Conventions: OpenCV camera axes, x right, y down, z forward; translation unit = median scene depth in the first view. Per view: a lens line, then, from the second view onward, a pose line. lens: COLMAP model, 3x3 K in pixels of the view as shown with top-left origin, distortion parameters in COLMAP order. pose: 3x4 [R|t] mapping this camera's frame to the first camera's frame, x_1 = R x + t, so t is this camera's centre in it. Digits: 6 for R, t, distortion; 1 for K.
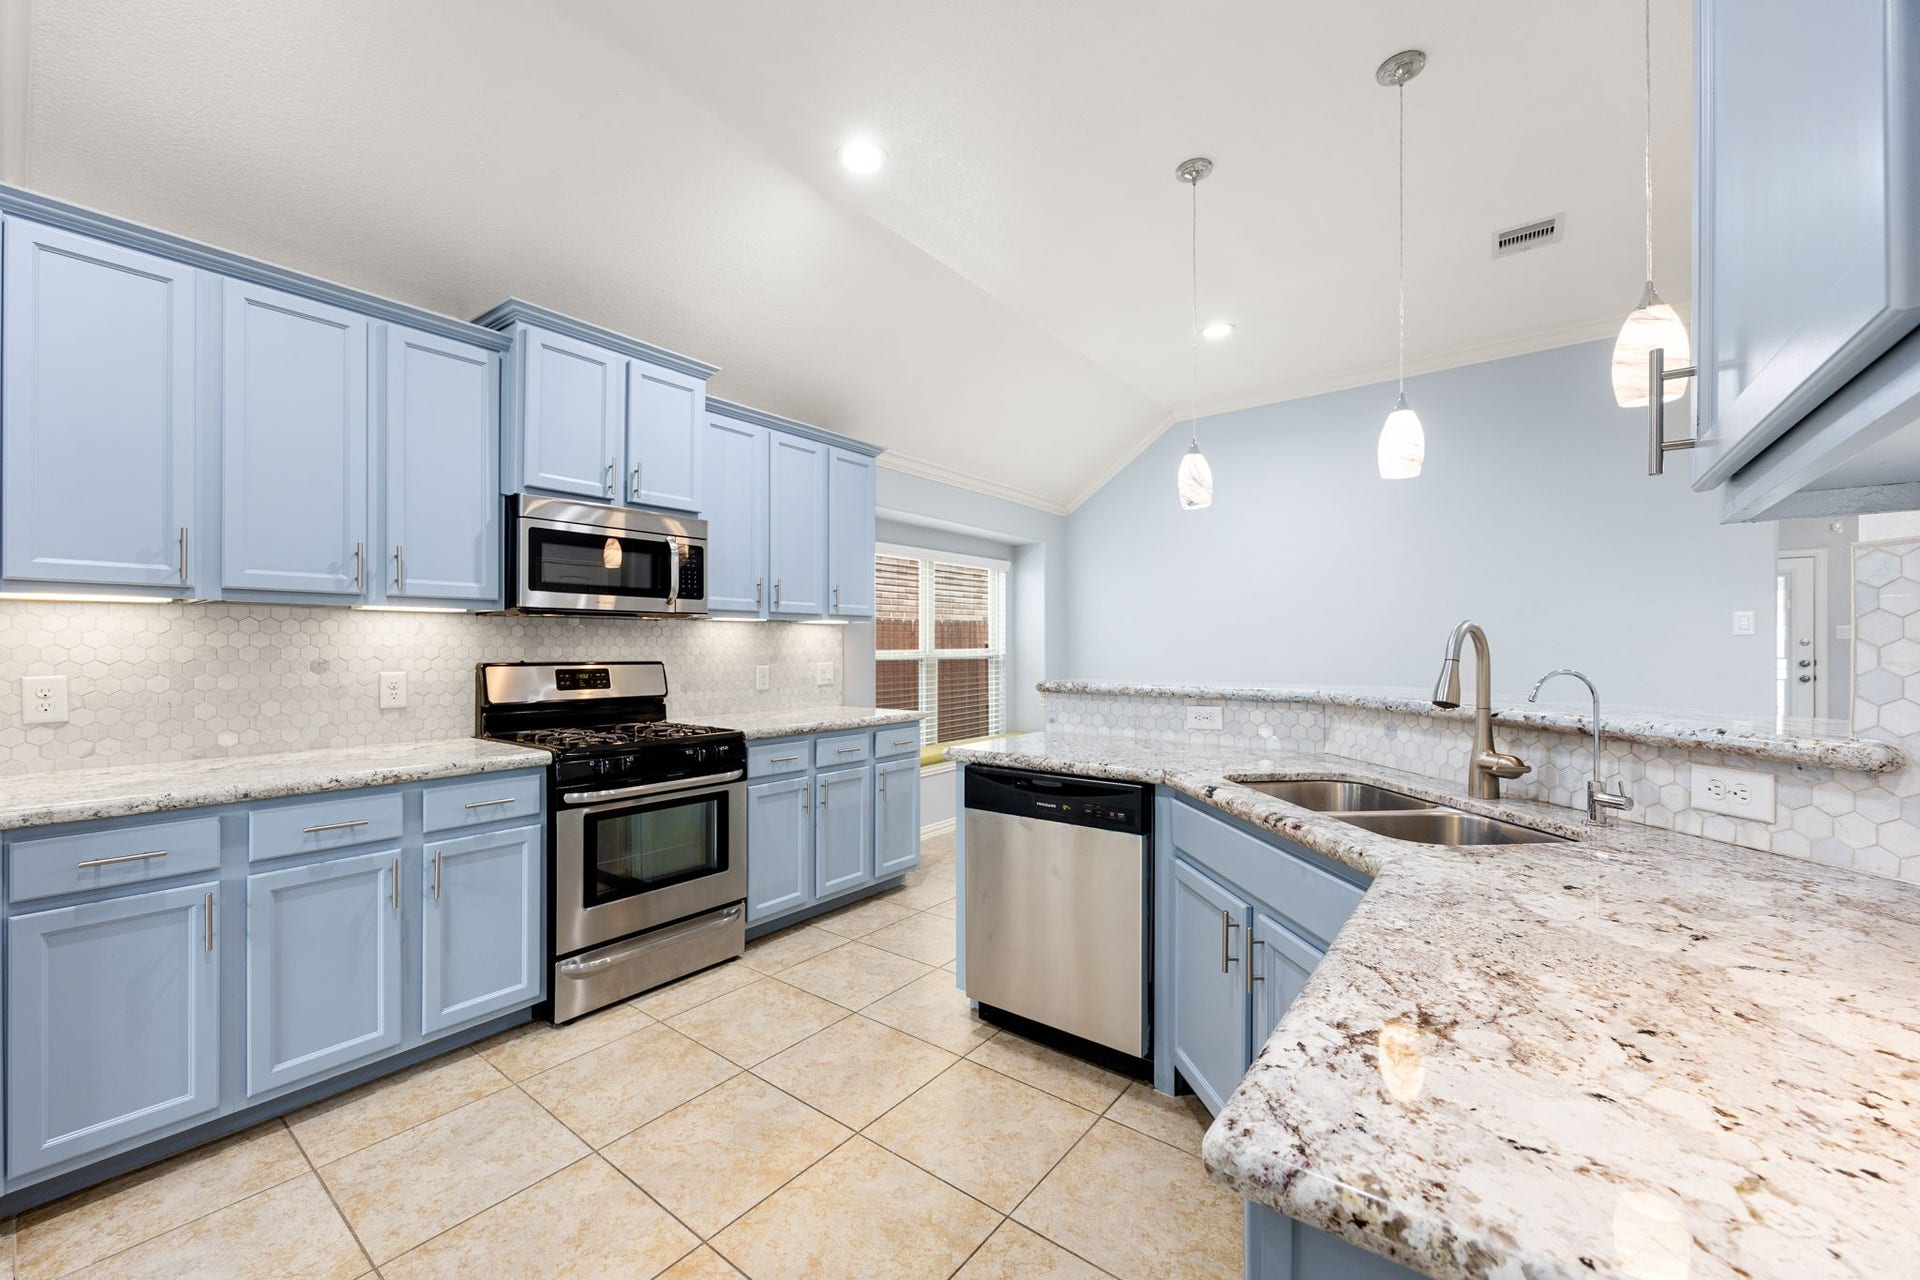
lens RADIAL K [[754.2, 0, 960.0], [0, 754.2, 640.0], [0, 0, 1]] dist [-0.007069, -0.000038]
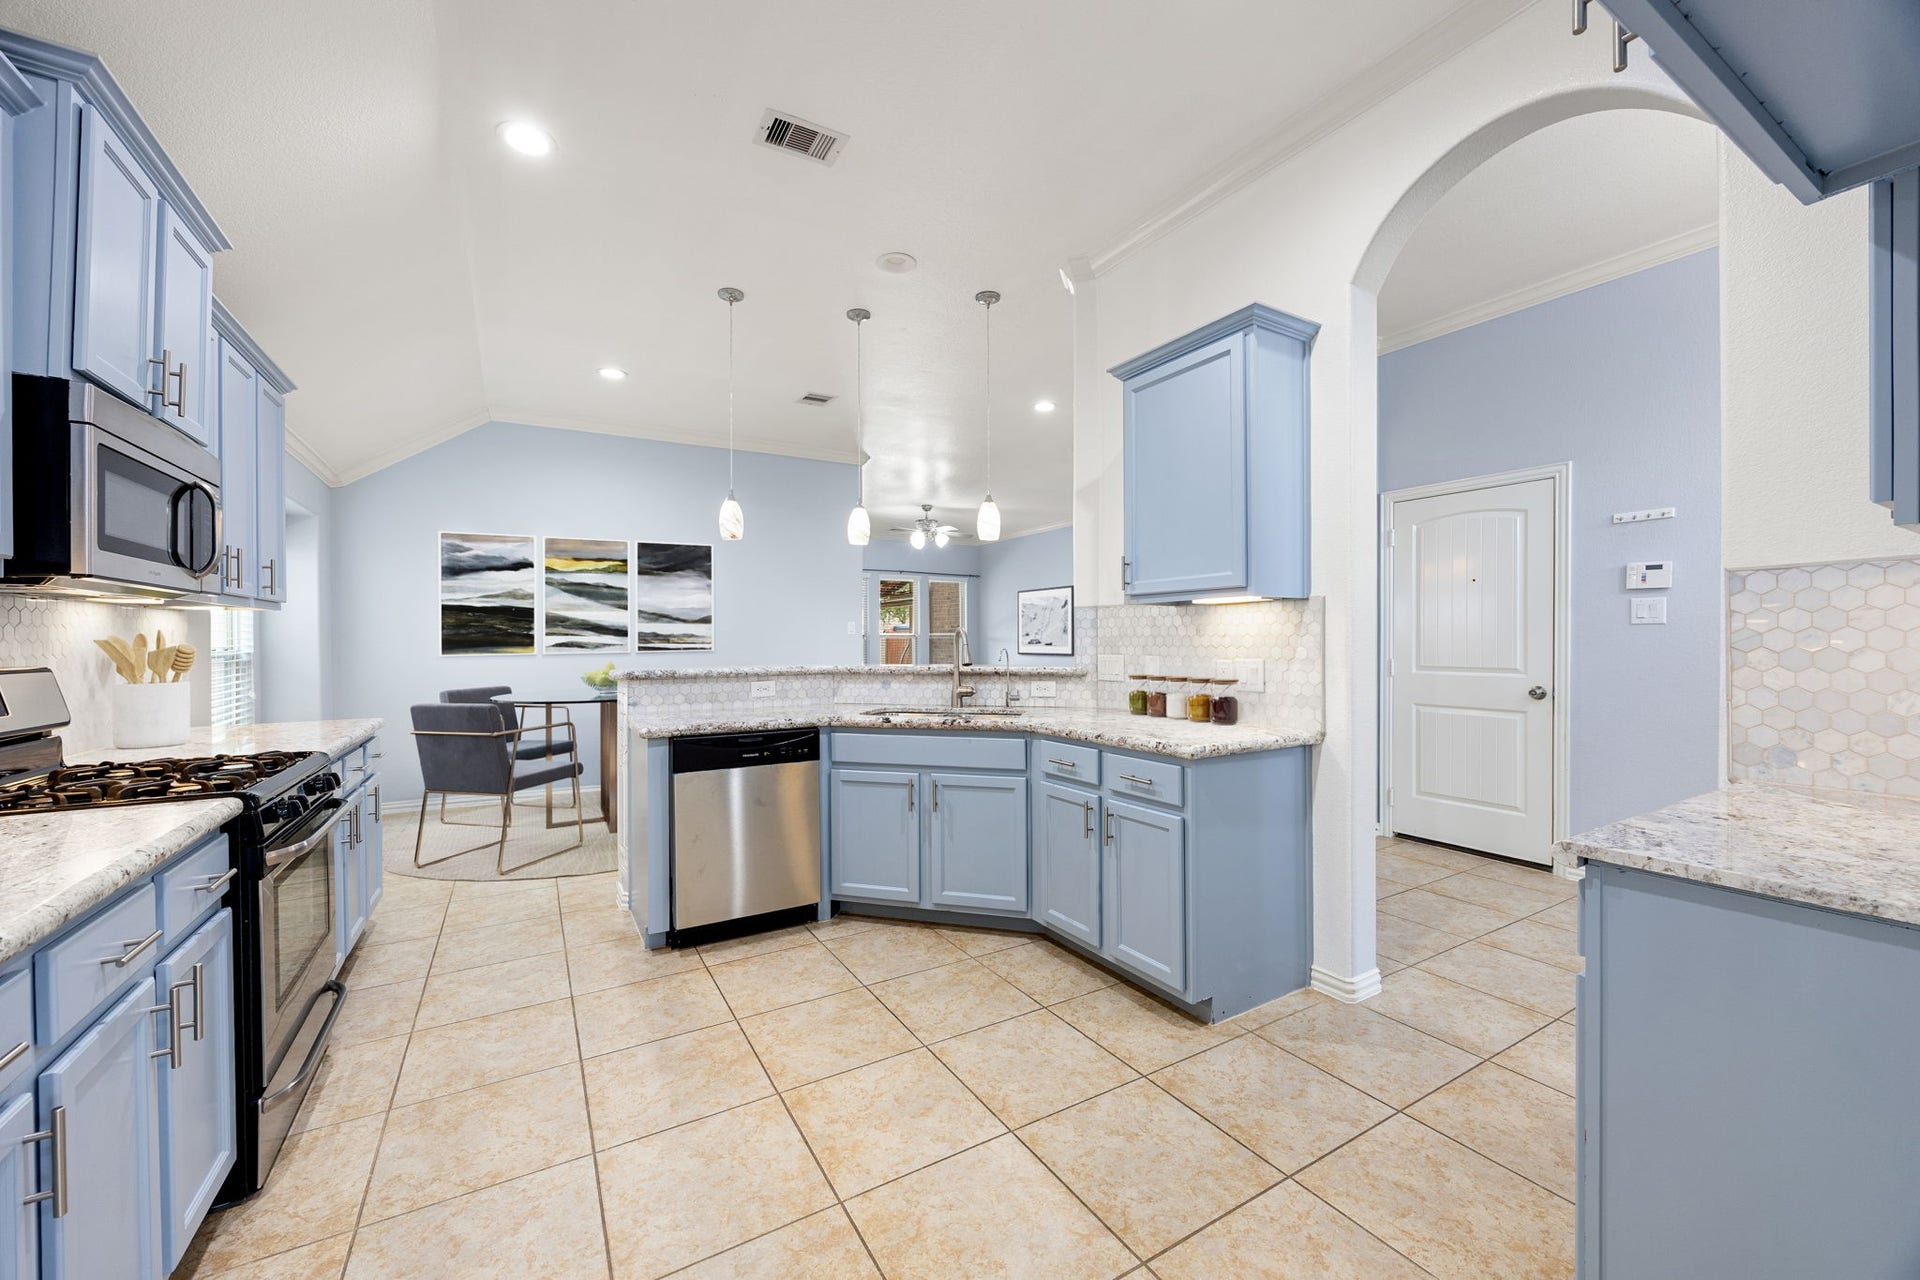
lens RADIAL K [[738.6, 0, 946.9], [0, 738.6, 629.1], [0, 0, 1]] dist [-0.010141, -0.000198]
pose [[0.355523, 0.013902, 0.934564, -0.952654], [-0.003297, 0.999902, -0.013619, 0.006240], [-0.934662, 0.001761, 0.355534, 0.176831]]
